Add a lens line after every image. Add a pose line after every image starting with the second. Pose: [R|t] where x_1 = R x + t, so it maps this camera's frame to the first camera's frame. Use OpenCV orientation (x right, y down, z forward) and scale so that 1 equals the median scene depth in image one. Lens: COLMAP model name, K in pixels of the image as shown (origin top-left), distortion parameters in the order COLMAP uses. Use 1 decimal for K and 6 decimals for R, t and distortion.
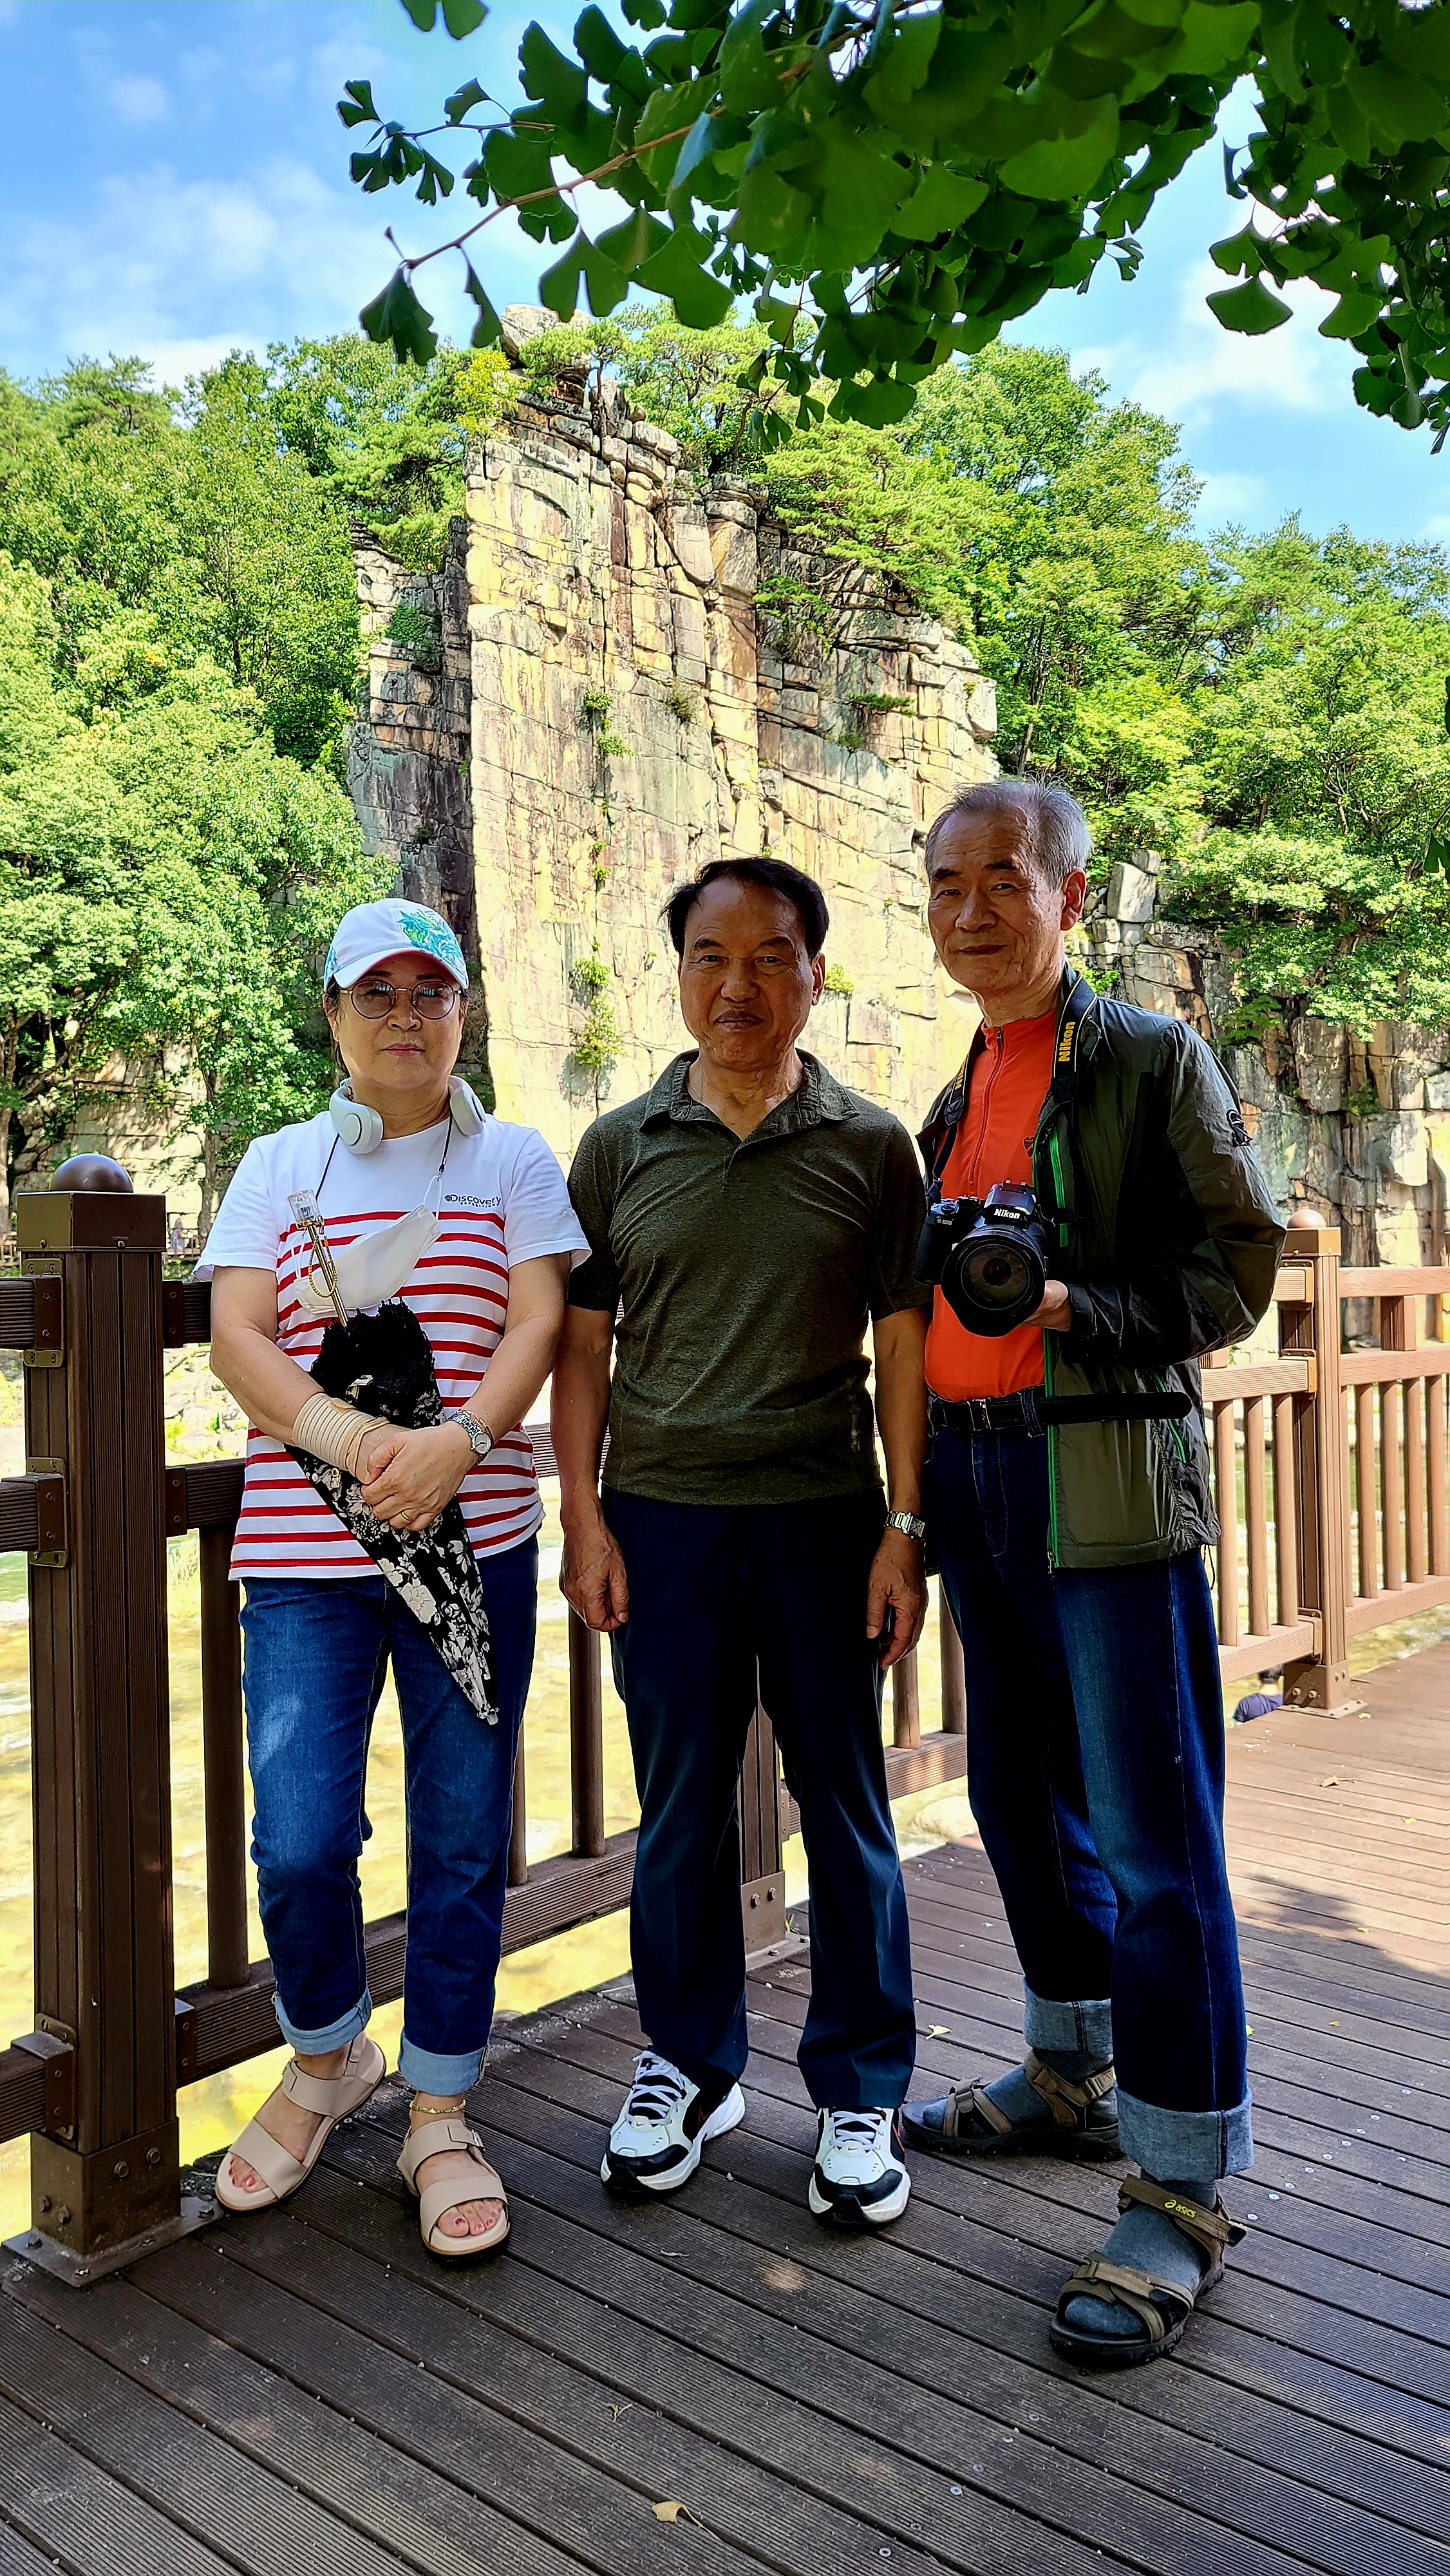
lens RADIAL K [[1915.5, 0, 699.3], [0, 1915.5, 1279.6], [0, 0, 1]] dist [0.111459, -0.250925]
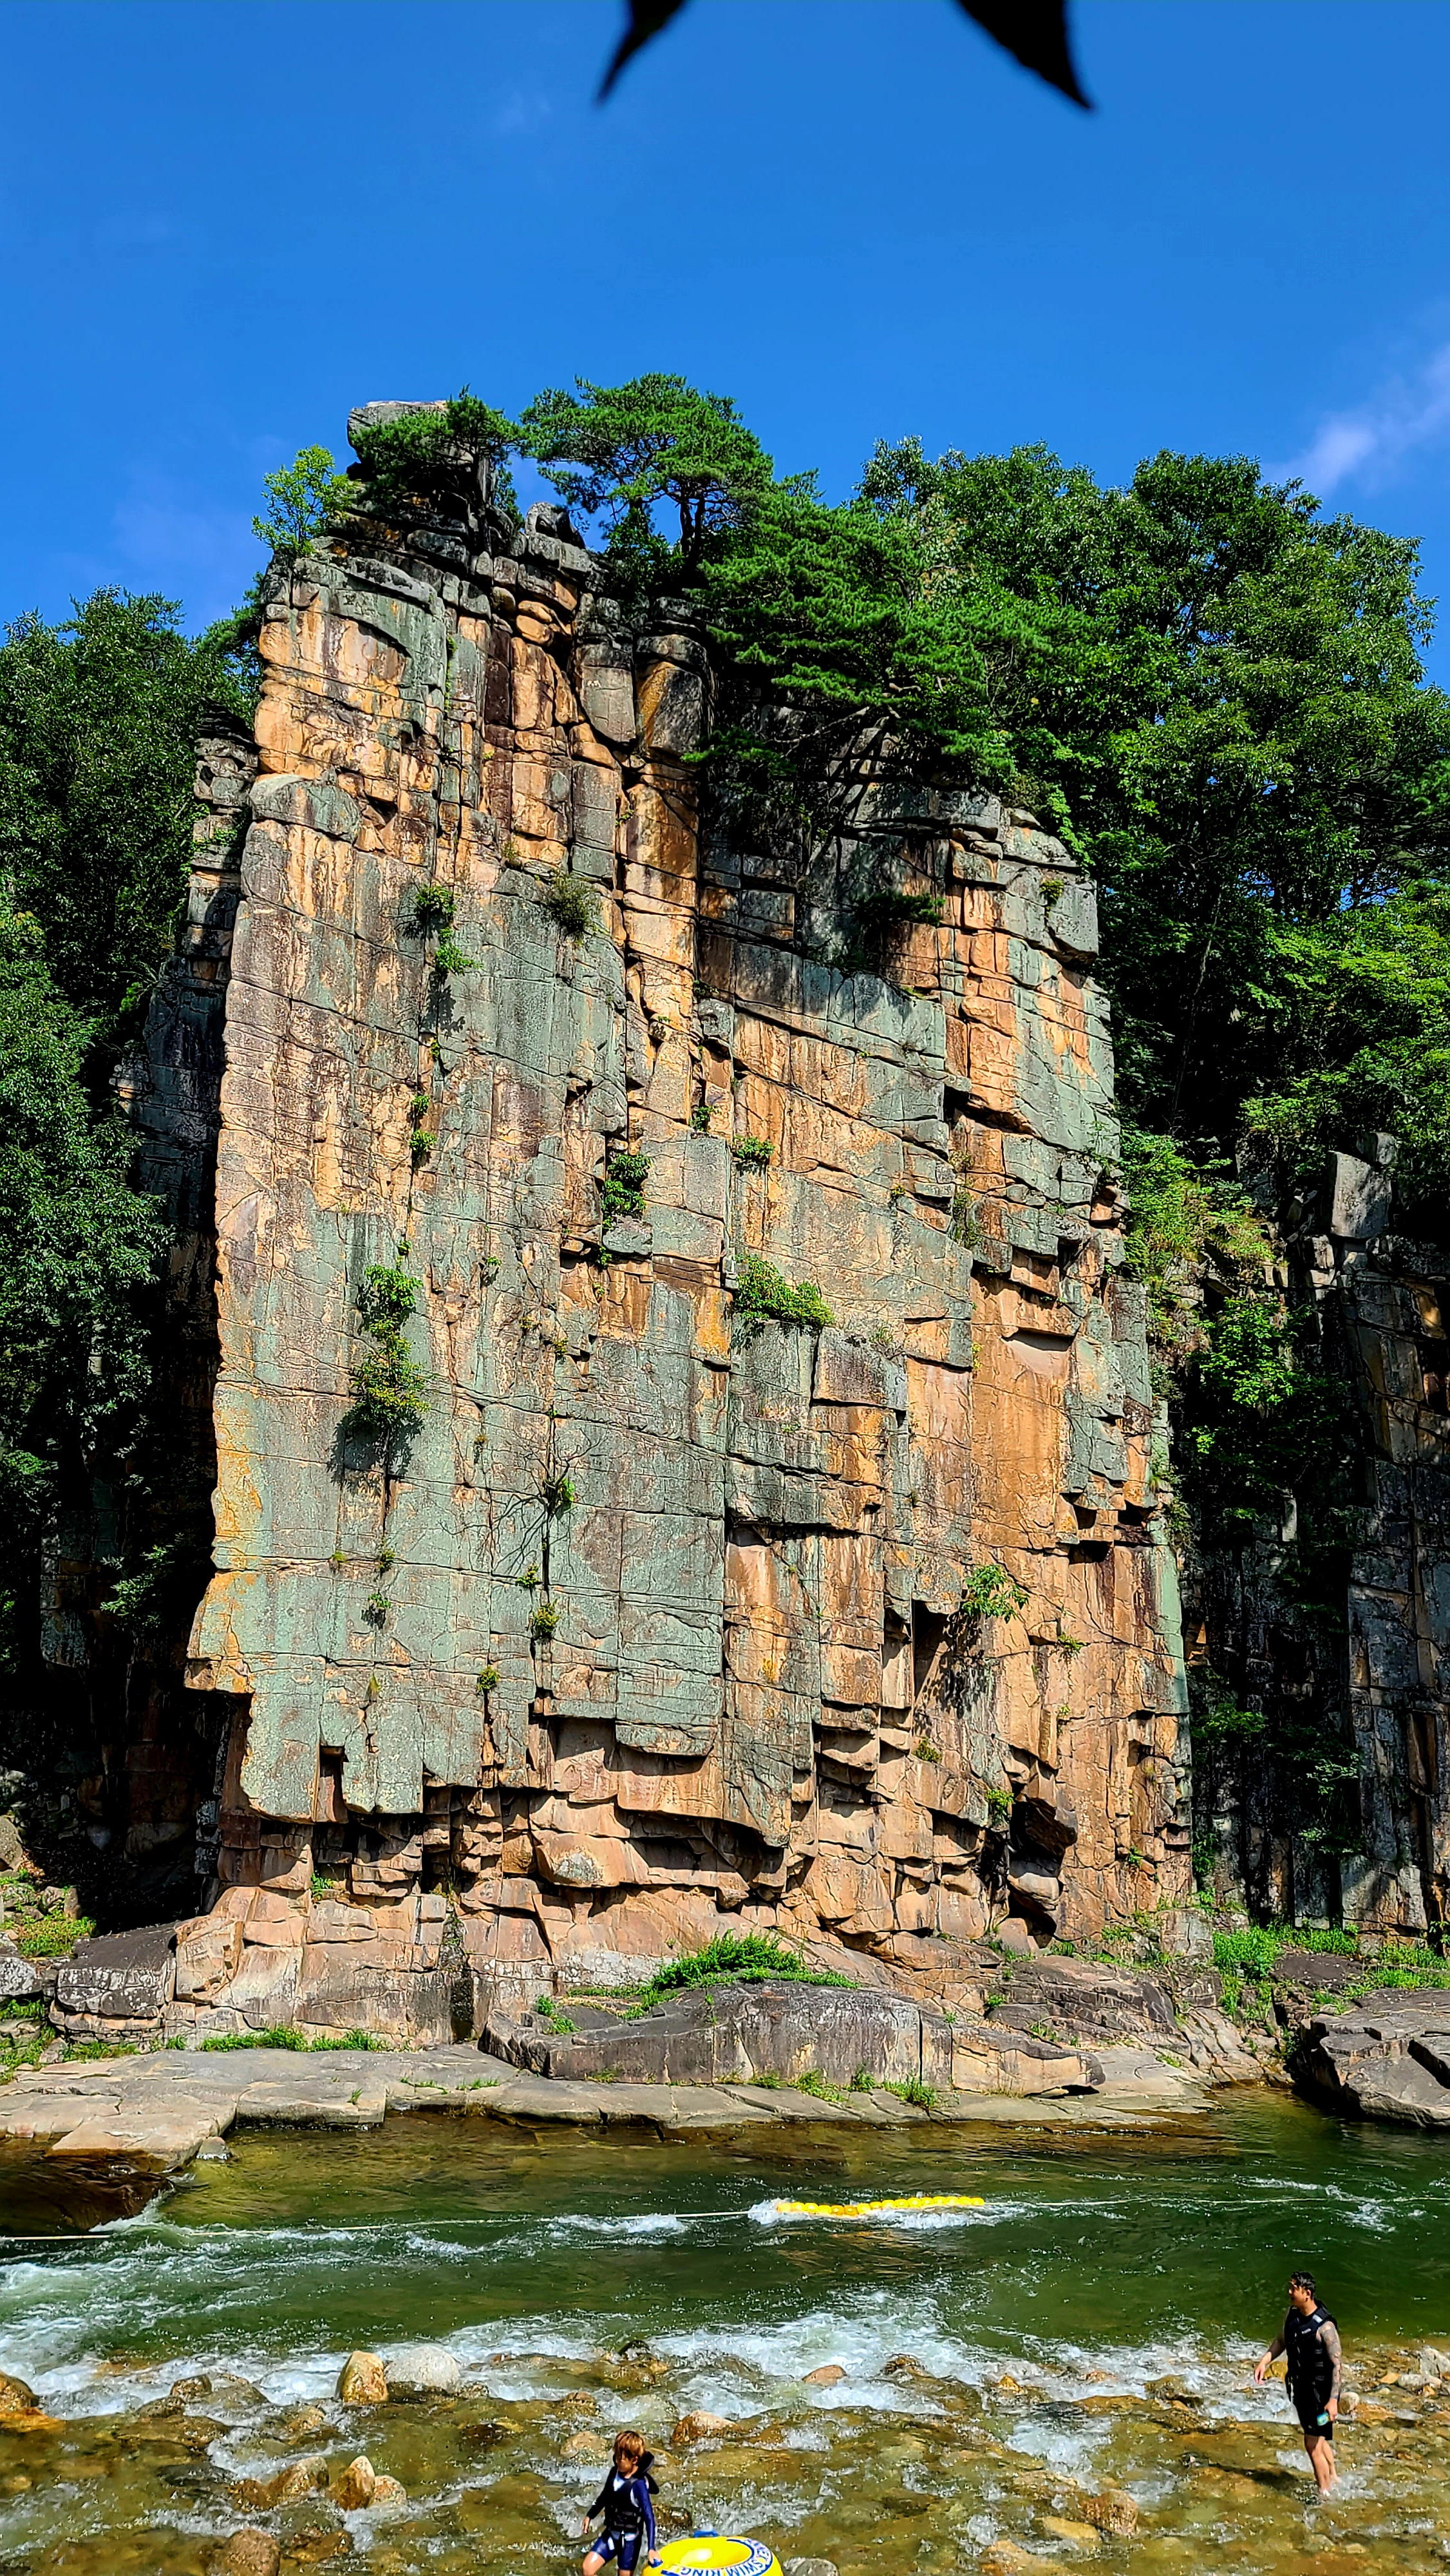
lens RADIAL K [[2262.7, 0, 701.4], [0, 2262.7, 1277.1], [0, 0, 1]] dist [0.117931, -0.252757]
pose [[0.977002, 0.001605, -0.213225, 0.210508], [-0.044972, 0.979030, -0.198693, -0.012521], [0.208435, 0.203712, 0.956586, 0.271622]]
